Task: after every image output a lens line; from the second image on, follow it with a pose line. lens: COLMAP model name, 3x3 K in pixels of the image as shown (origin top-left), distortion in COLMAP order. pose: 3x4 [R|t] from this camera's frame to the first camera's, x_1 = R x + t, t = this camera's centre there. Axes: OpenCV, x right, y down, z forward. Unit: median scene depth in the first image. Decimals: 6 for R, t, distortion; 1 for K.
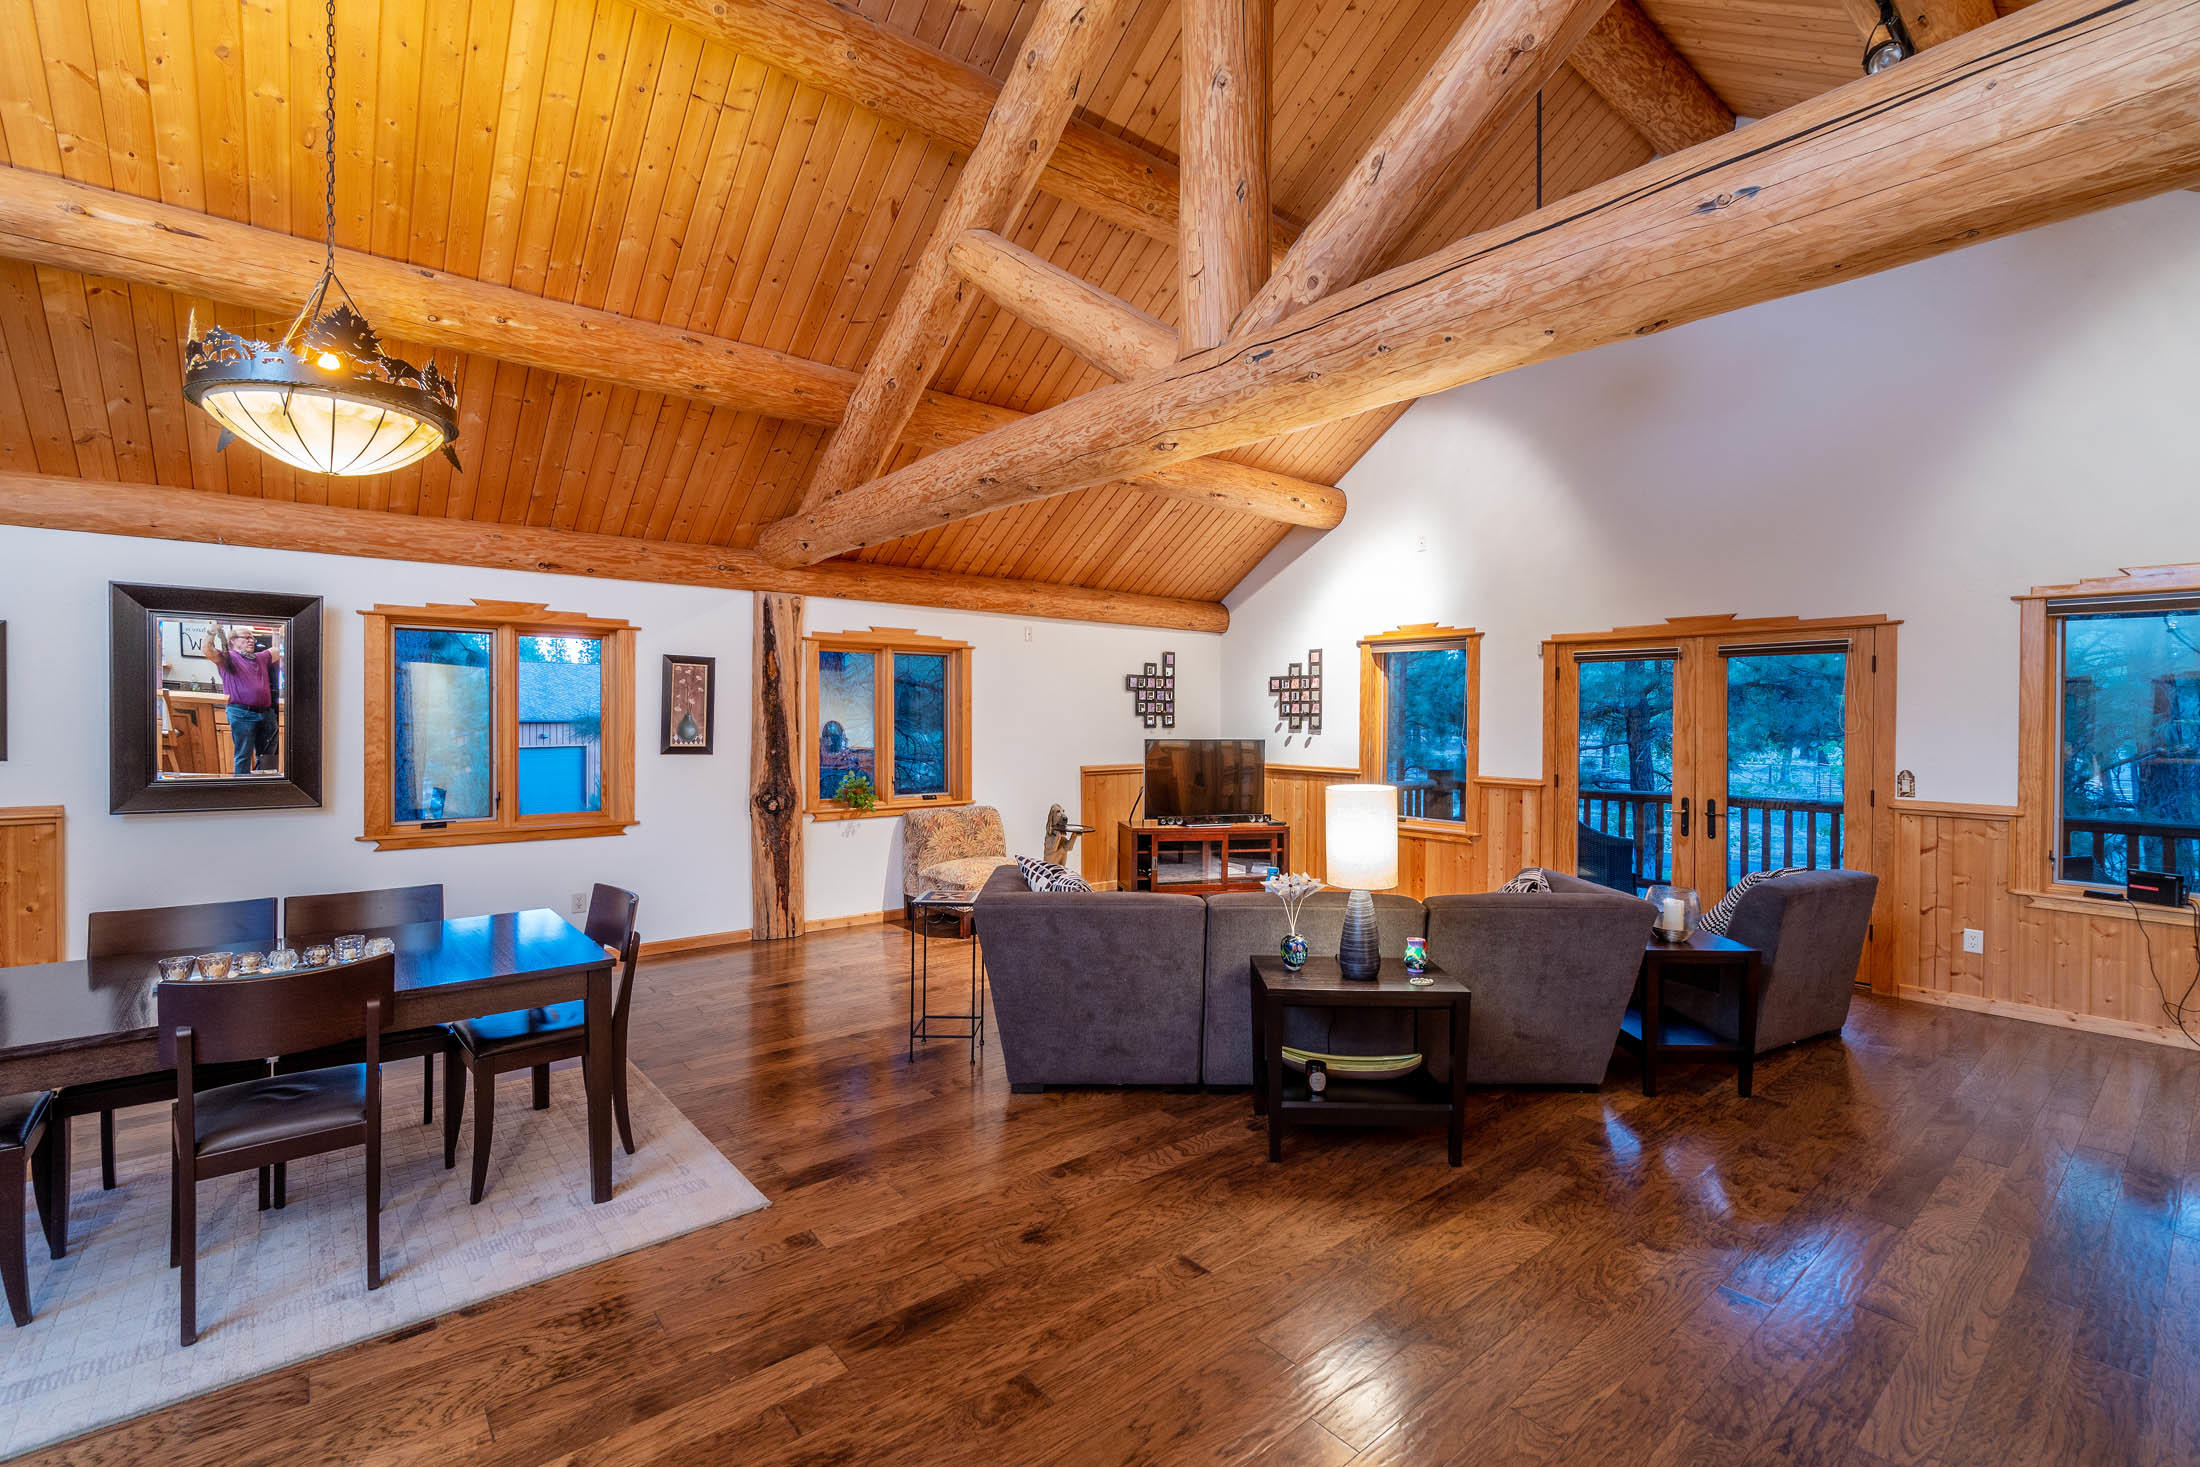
lens RADIAL K [[979.5, 0, 1100.0], [0, 979.5, 733.5], [0, 0, 1]] dist [-0.008761, 0.000106]
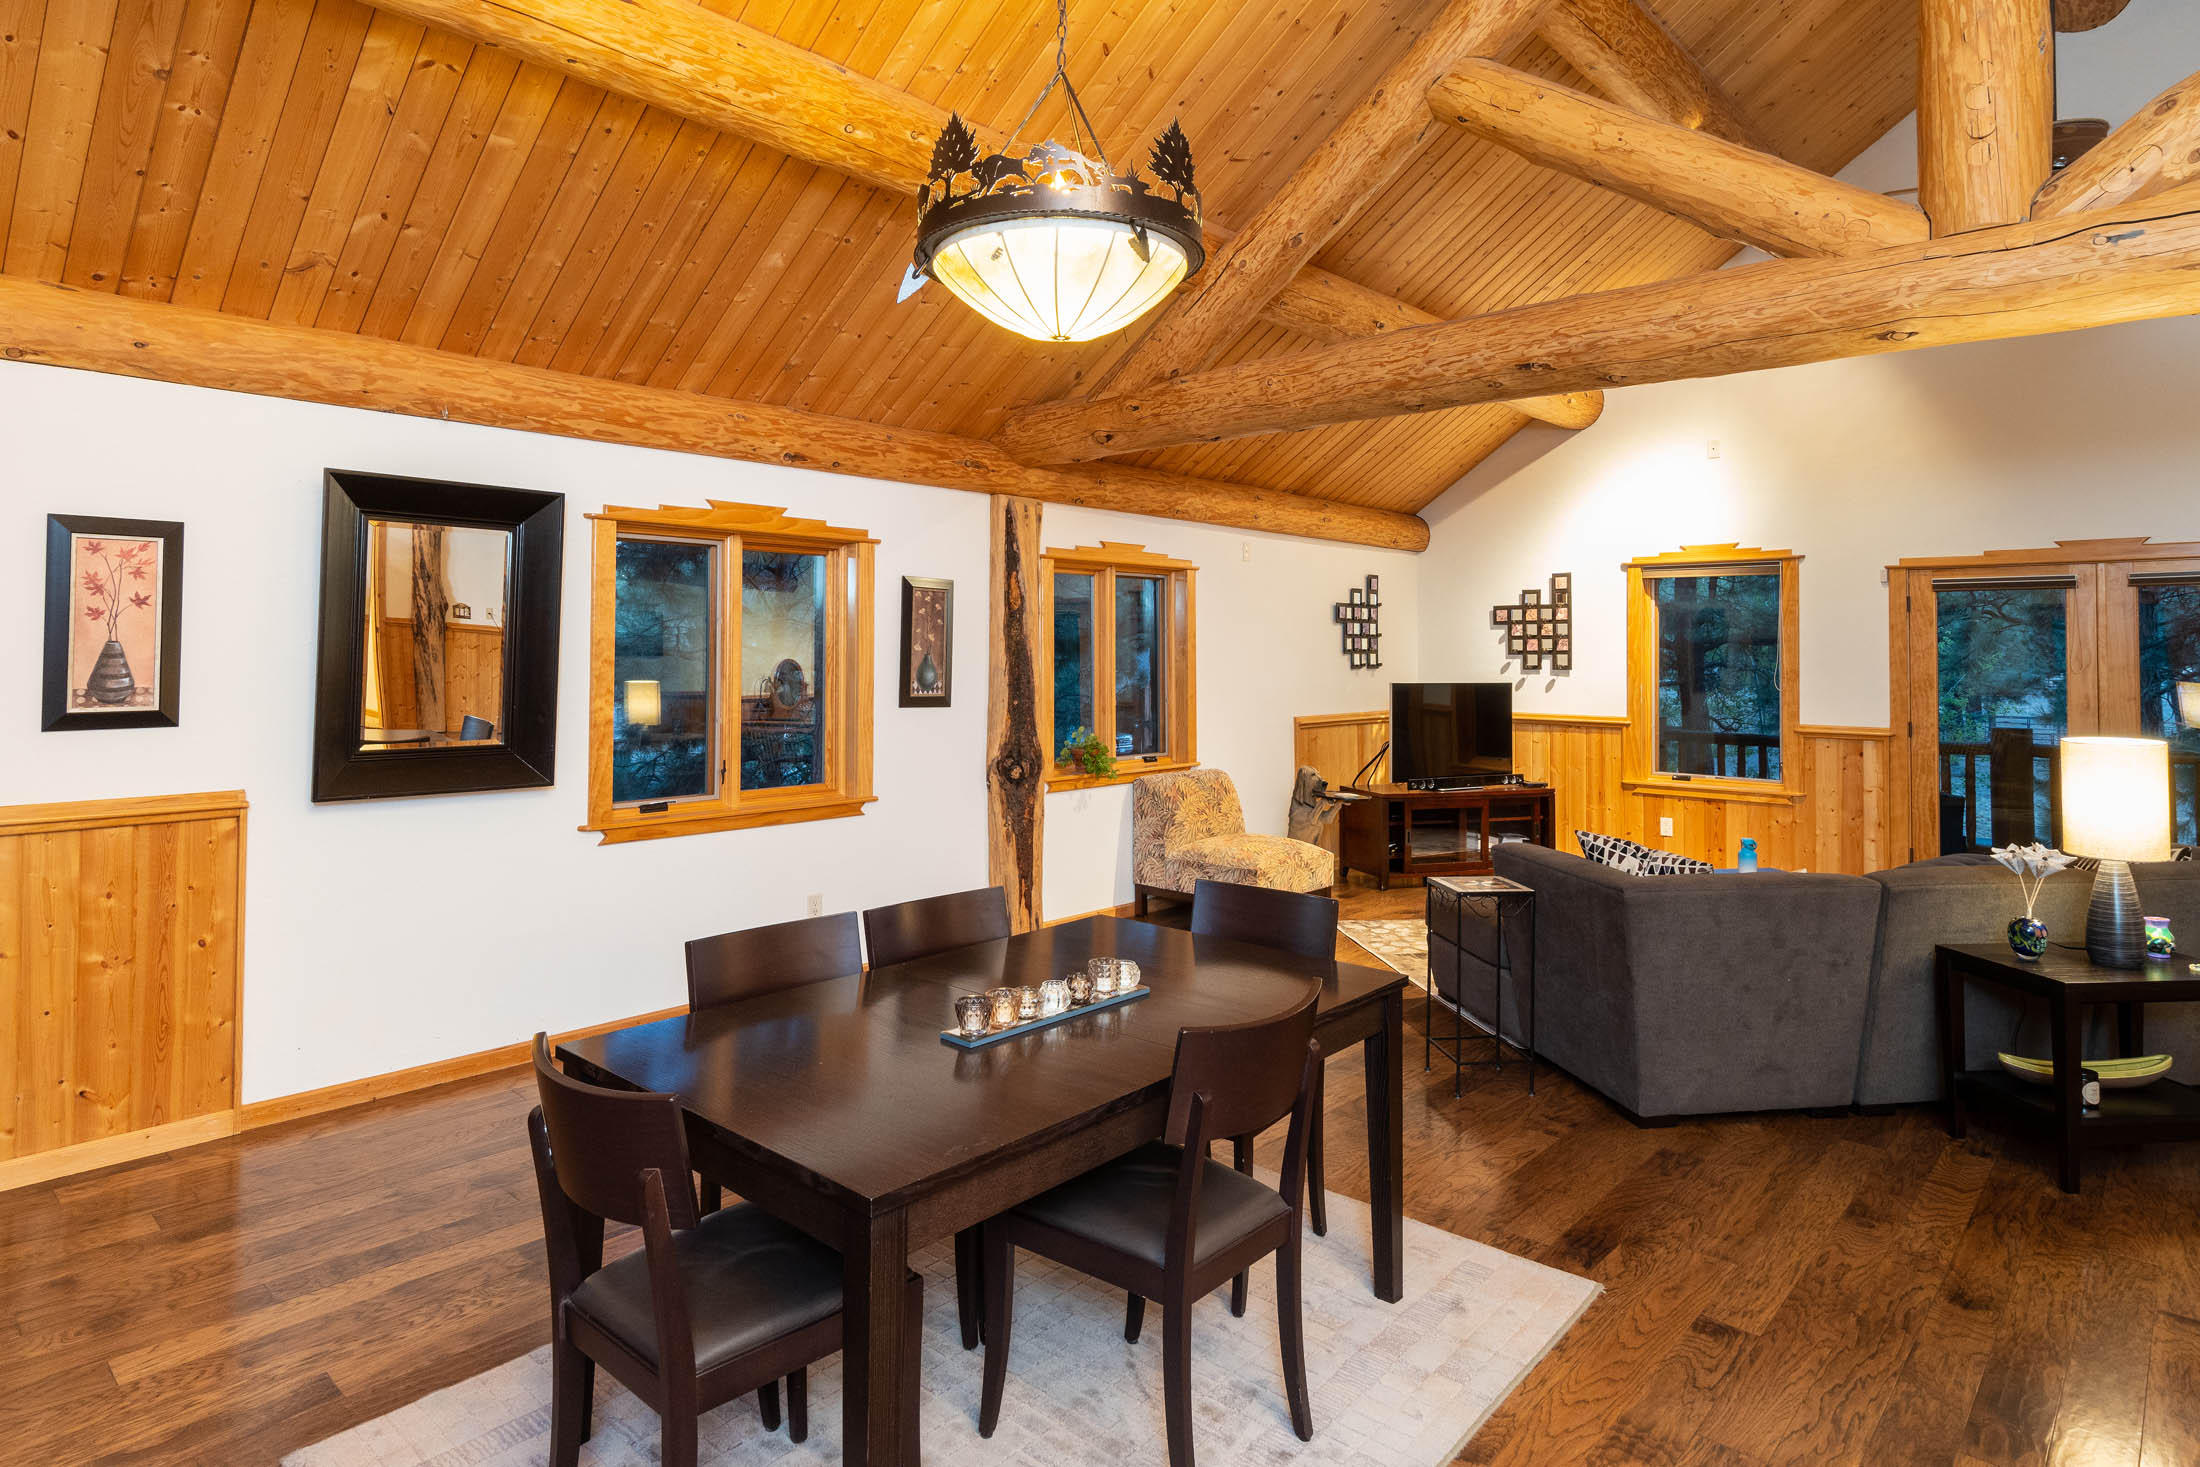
lens RADIAL K [[1232.7, 0, 1097.9], [0, 1232.7, 634.6], [0, 0, 1]] dist [0.003204, -0.000534]
pose [[0.990594, -0.000374, 0.136831, -0.404087], [0.004726, 0.999493, -0.031484, -0.003954], [-0.136750, 0.031834, 0.990094, 0.029302]]
